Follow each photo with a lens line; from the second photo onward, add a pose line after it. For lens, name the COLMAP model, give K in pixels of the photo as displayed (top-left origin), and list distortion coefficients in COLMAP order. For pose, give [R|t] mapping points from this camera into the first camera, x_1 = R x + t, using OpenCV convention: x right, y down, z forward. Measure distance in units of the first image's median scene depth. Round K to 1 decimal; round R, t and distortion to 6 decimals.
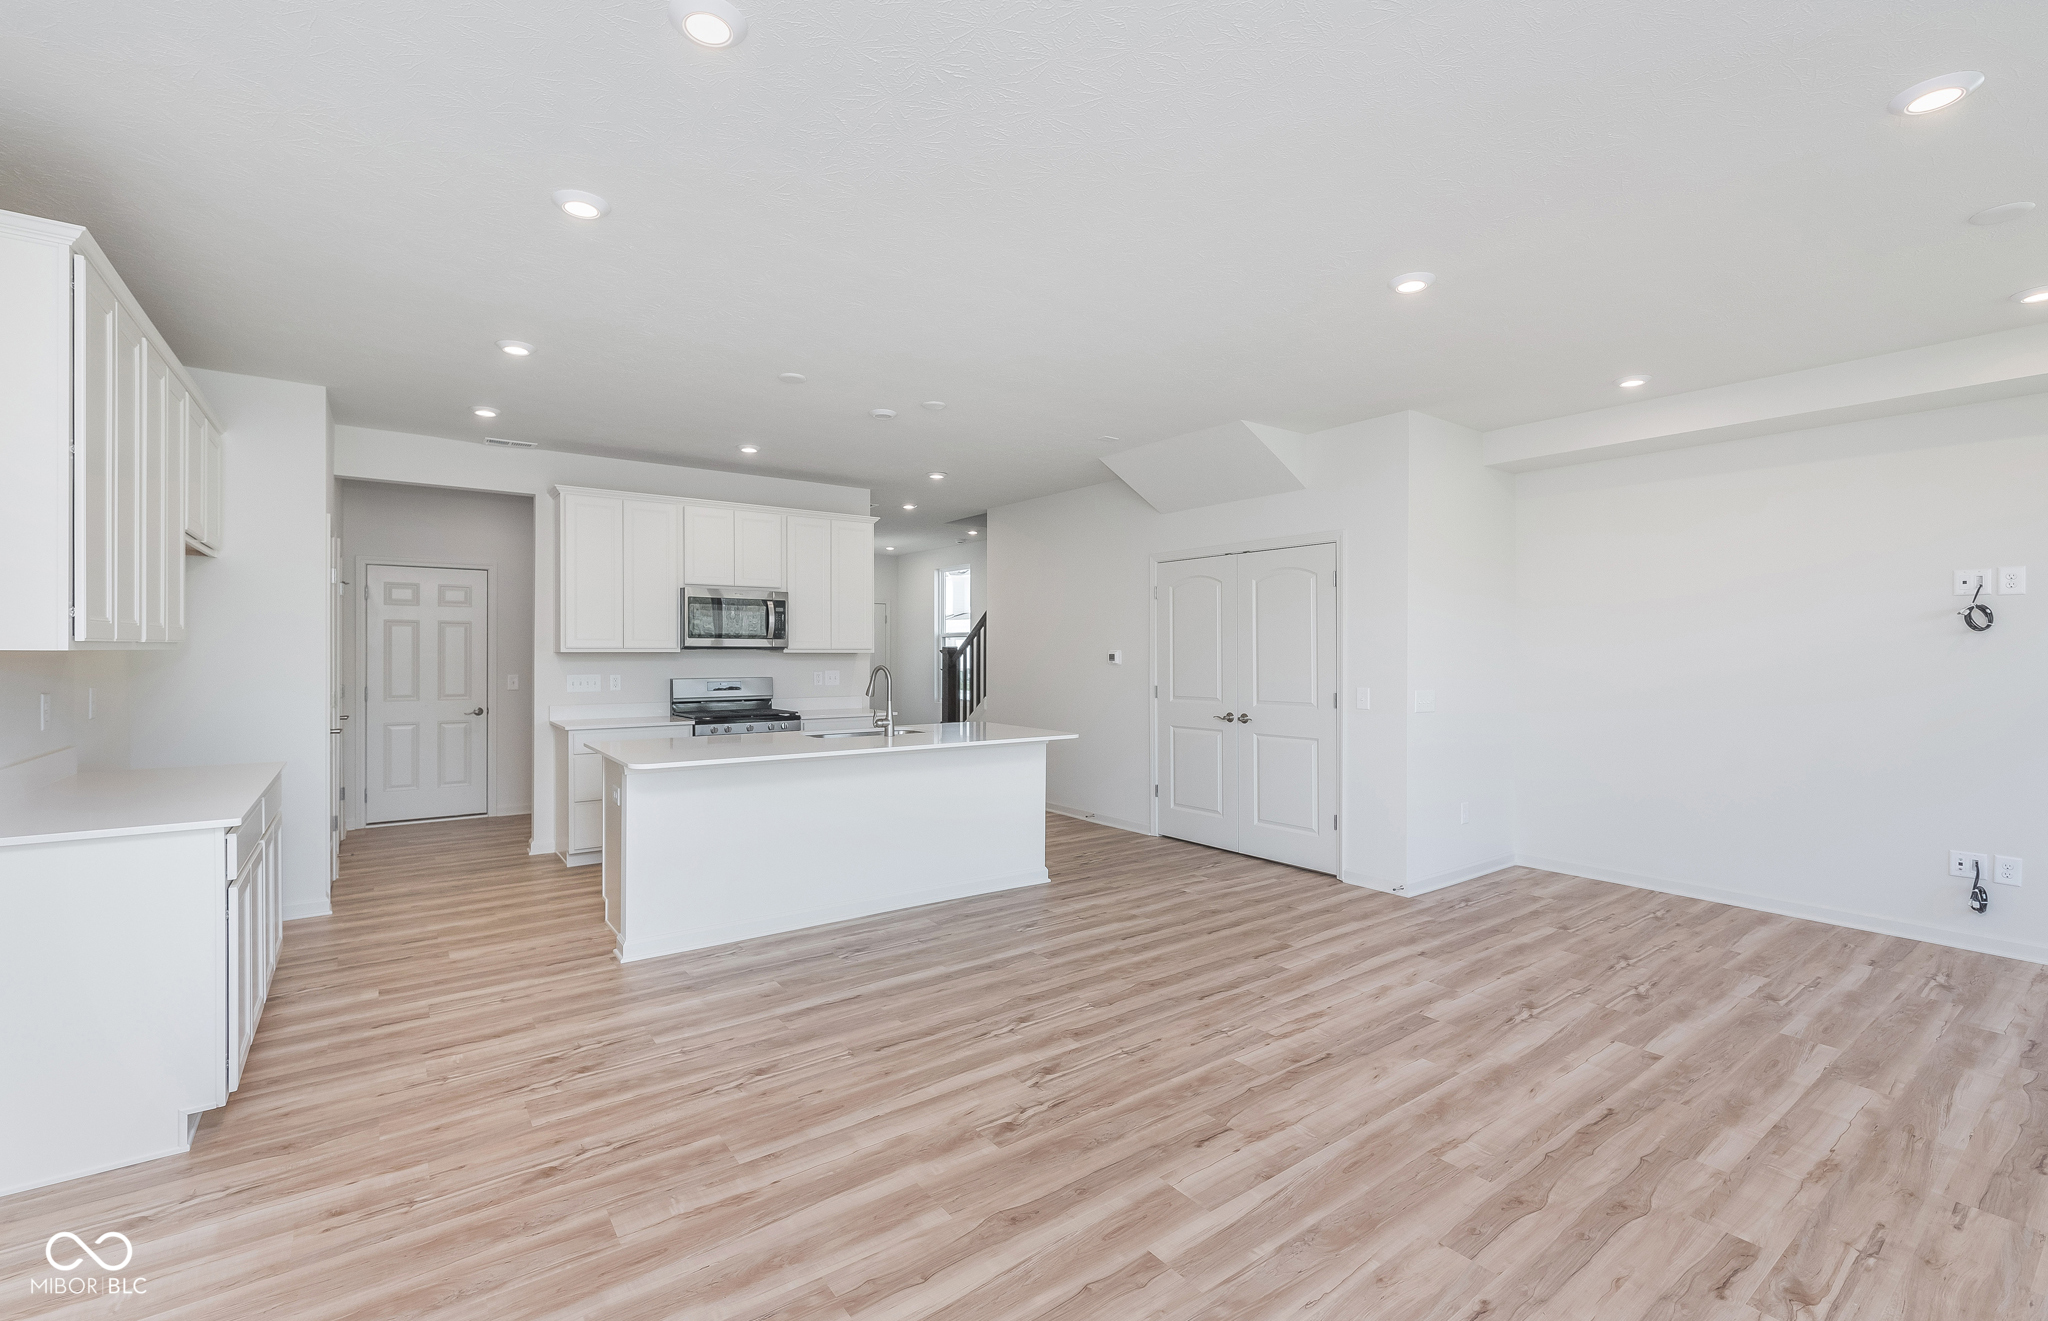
lens RADIAL K [[882.0, 0, 1004.5], [0, 882.0, 650.4], [0, 0, 1]] dist [0.001964, -0.000952]
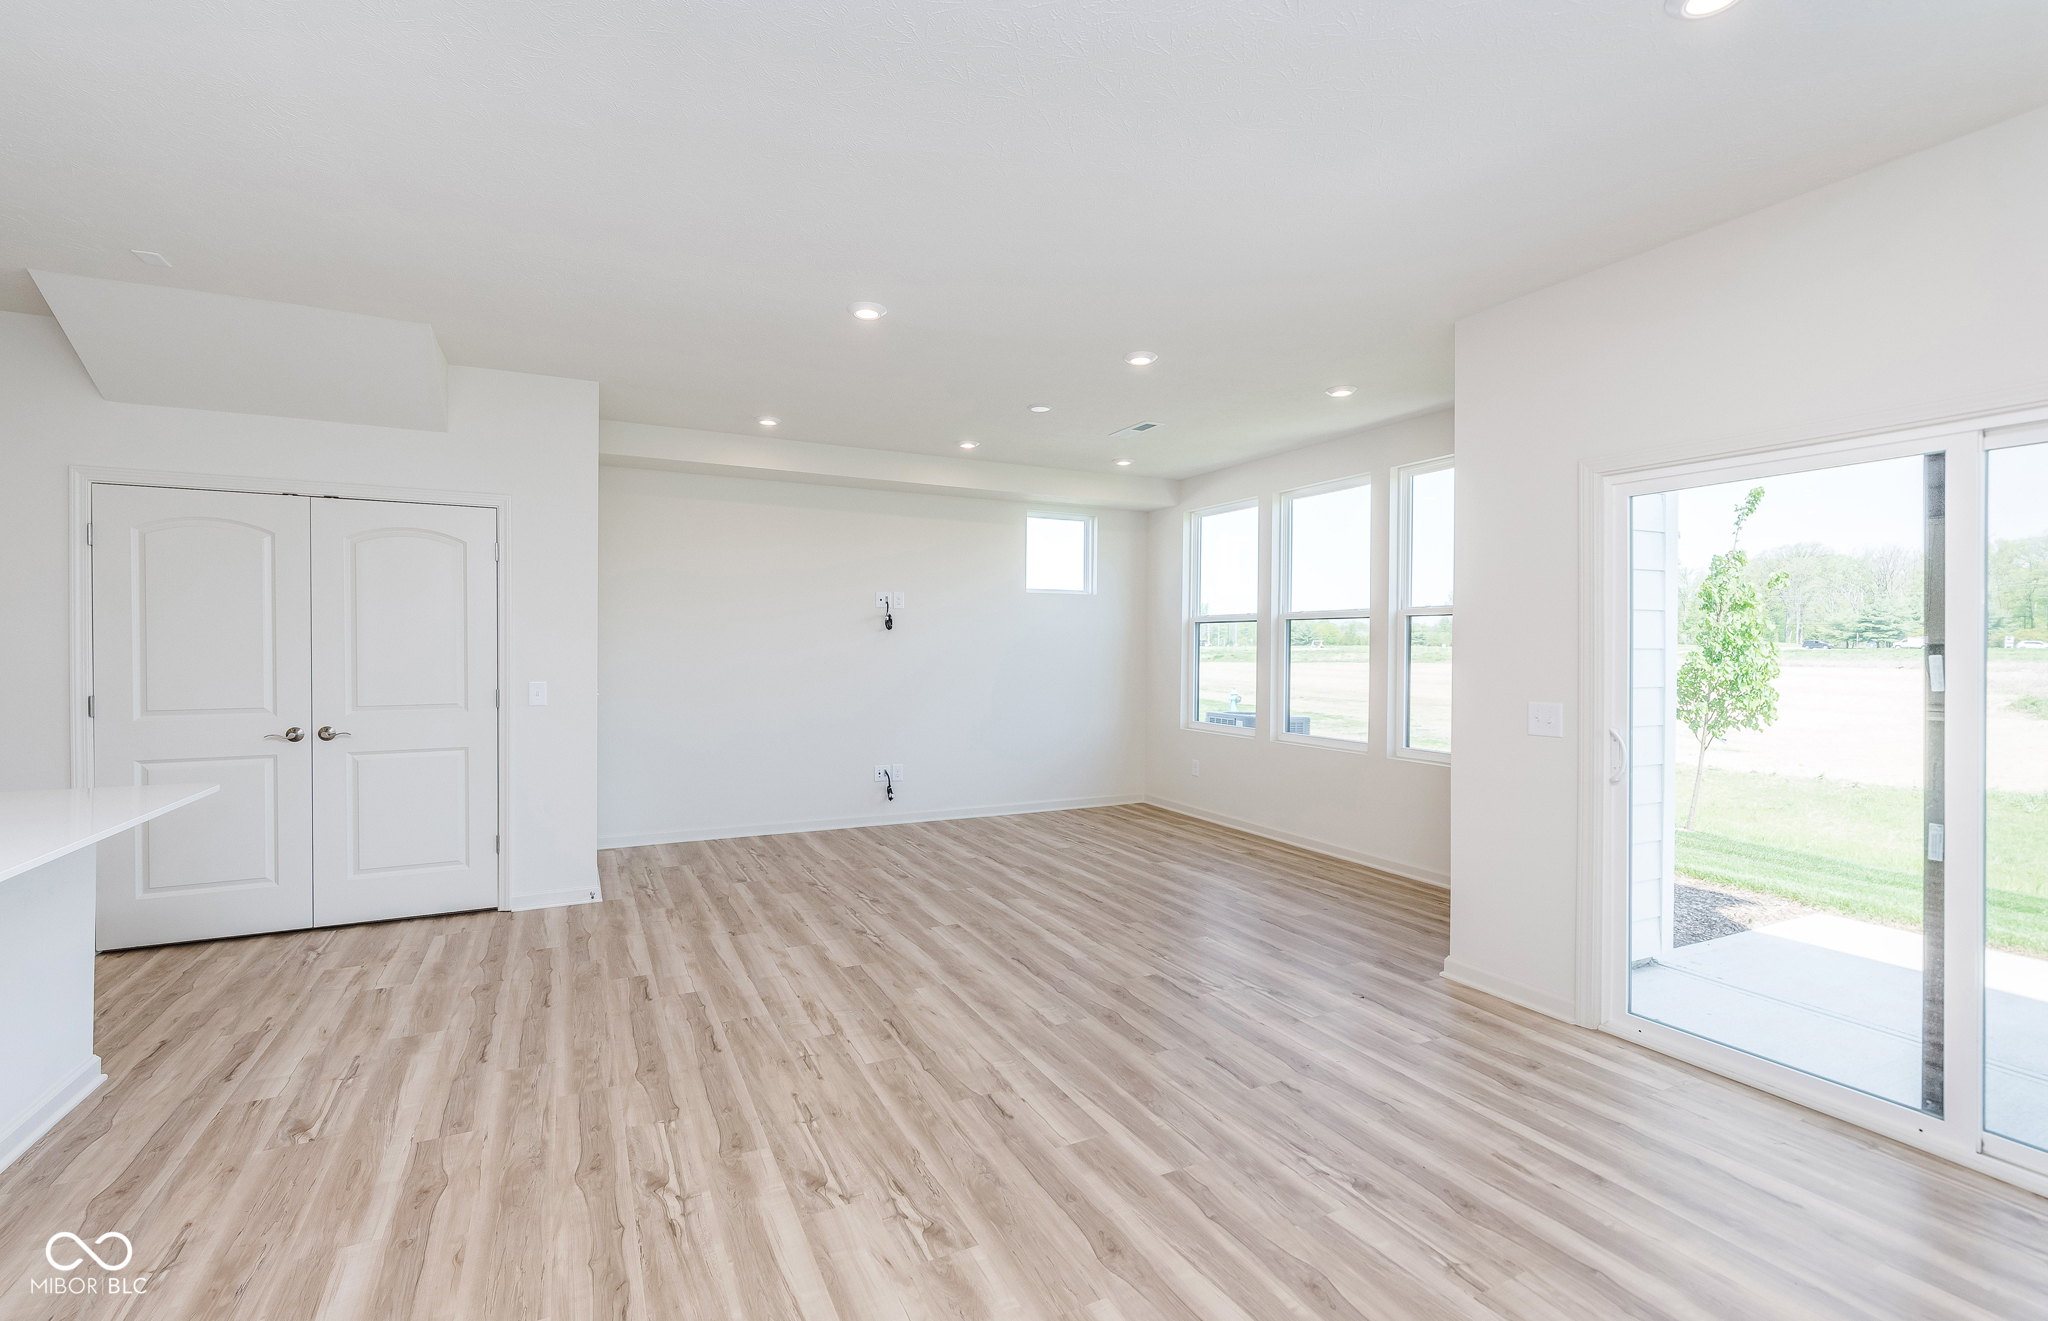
lens RADIAL K [[882.0, 0, 1007.0], [0, 882.0, 662.5], [0, 0, 1]] dist [0.001964, -0.000952]
pose [[0.158936, -0.017385, 0.987136, -0.437263], [-0.009149, 0.999776, 0.019081, 0.002292], [-0.987246, -0.012064, 0.158741, 0.461096]]
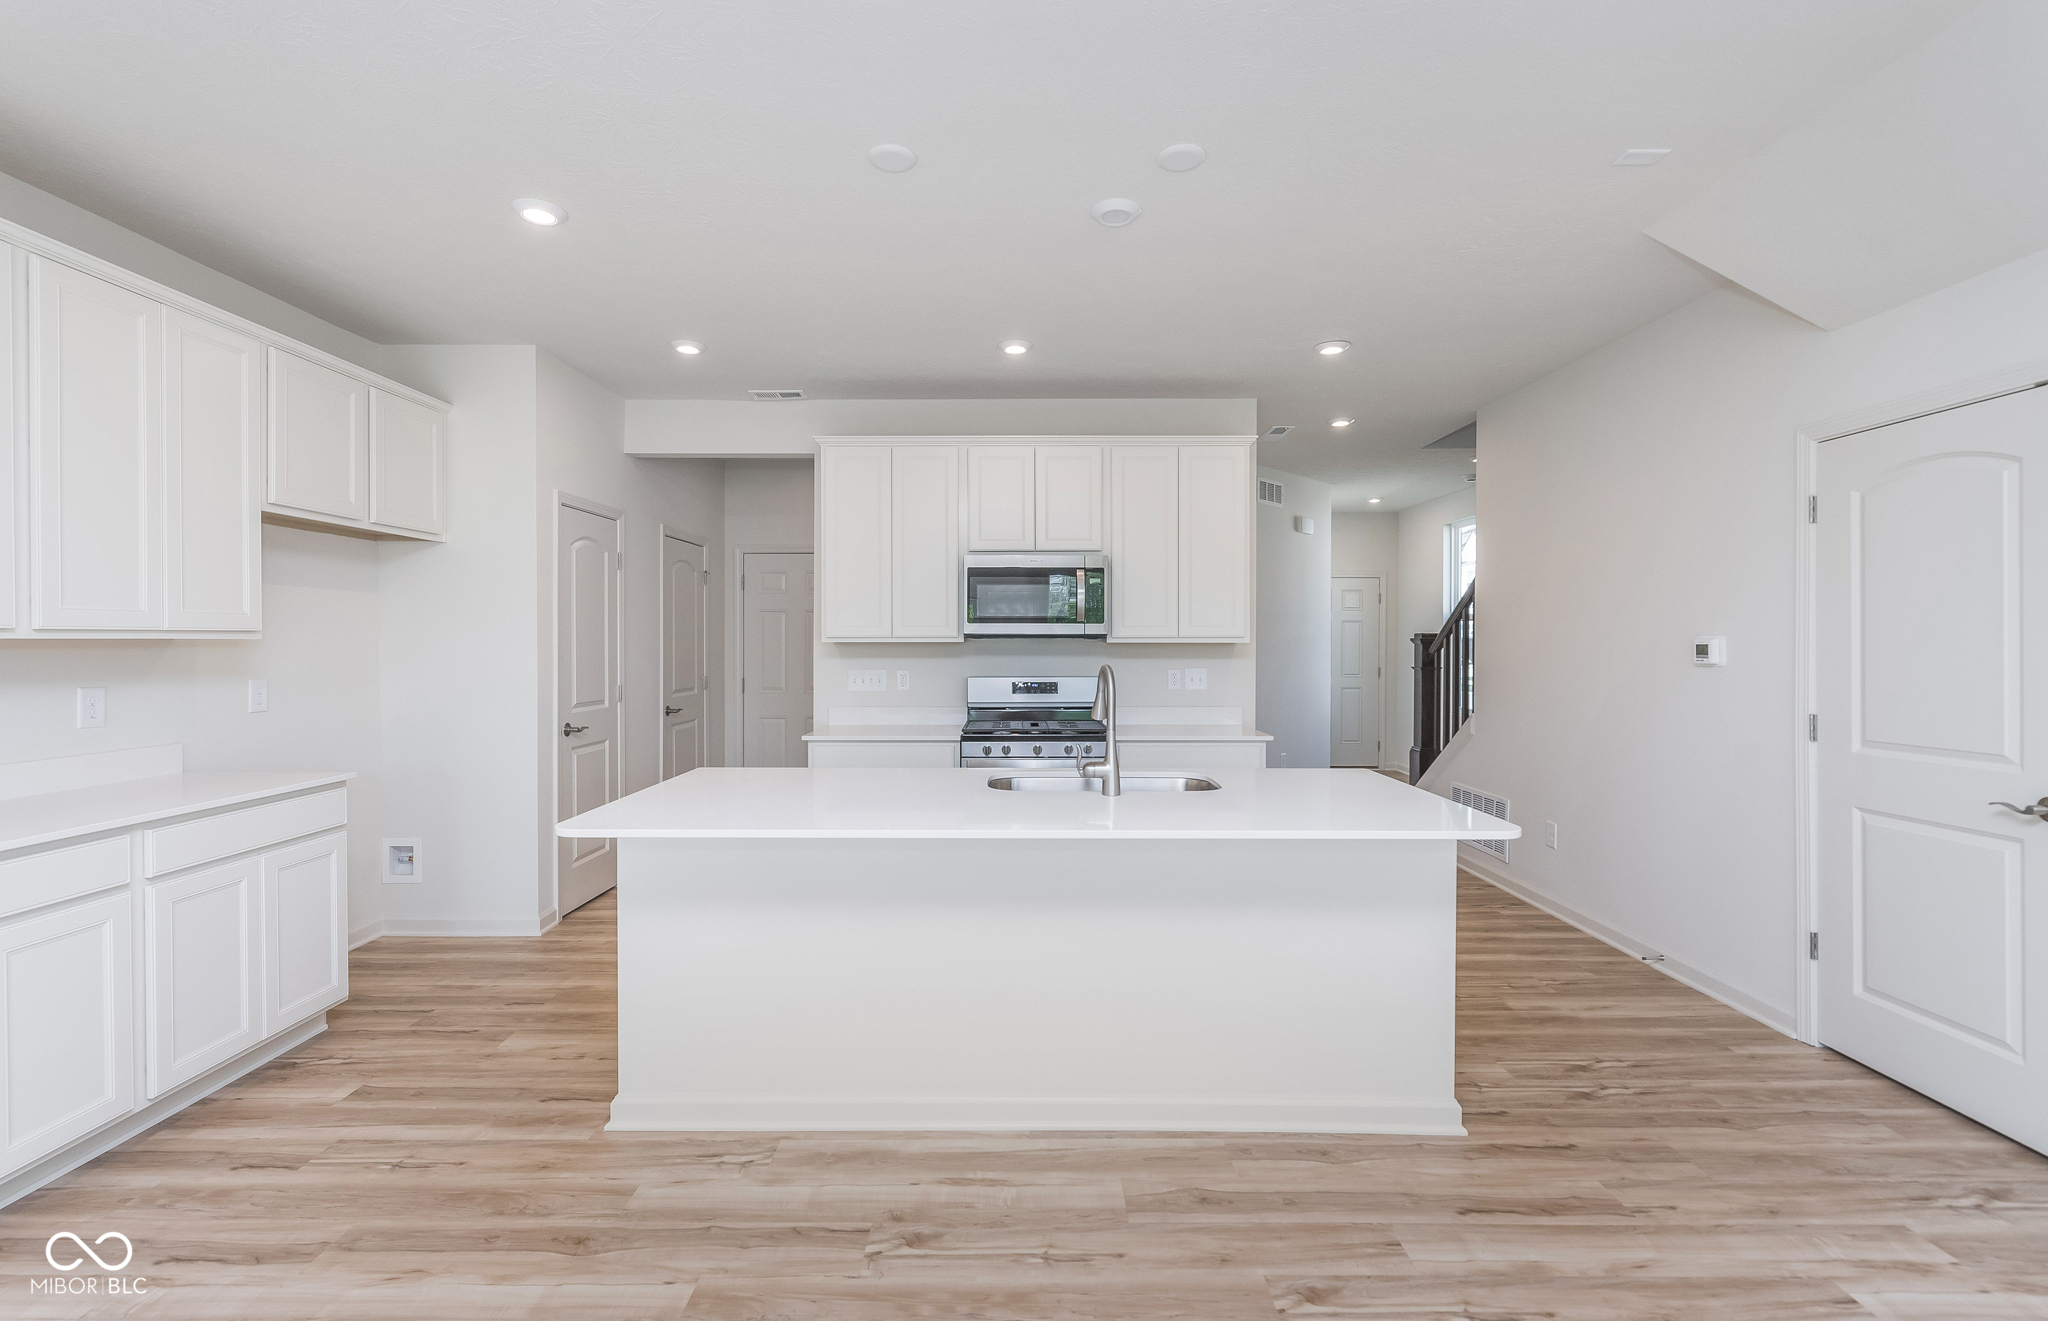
lens RADIAL K [[882.0, 0, 1014.3], [0, 882.0, 656.2], [0, 0, 1]] dist [0.001964, -0.000952]
pose [[0.809965, 0.006745, -0.586439, 0.152166], [0.003192, 0.999868, 0.015909, 0.002423], [0.586469, -0.014758, 0.809837, 0.568638]]
